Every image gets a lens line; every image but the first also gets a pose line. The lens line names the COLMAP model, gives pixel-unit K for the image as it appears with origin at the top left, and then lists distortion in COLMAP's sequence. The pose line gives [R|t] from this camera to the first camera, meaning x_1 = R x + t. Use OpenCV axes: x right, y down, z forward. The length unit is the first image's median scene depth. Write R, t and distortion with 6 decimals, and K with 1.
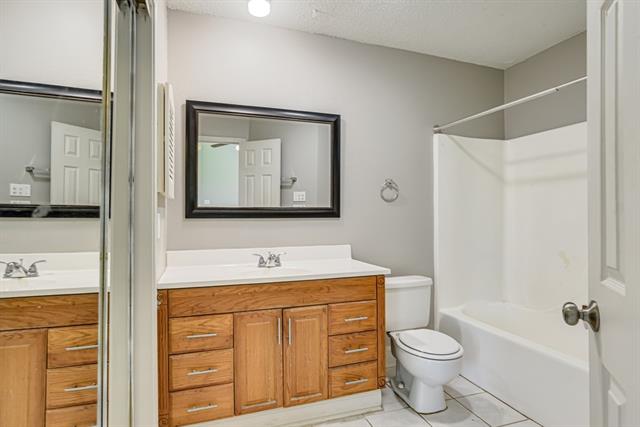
lens RADIAL K [[347.1, 0, 319.7], [0, 347.1, 203.1], [0, 0, 1]] dist [-0.003877, -0.000385]
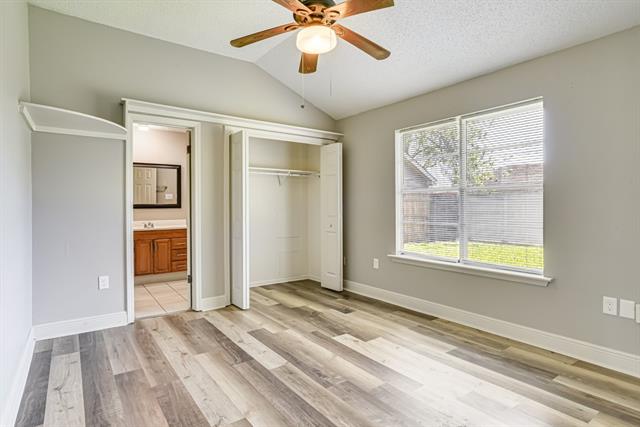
lens RADIAL K [[347.1, 0, 319.7], [0, 347.1, 203.1], [0, 0, 1]] dist [-0.003877, -0.000385]
pose [[0.955718, -0.001334, 0.294282, 0.290665], [-0.004004, 0.999838, 0.017535, -0.042015], [-0.294258, -0.017936, 0.955558, -1.694380]]
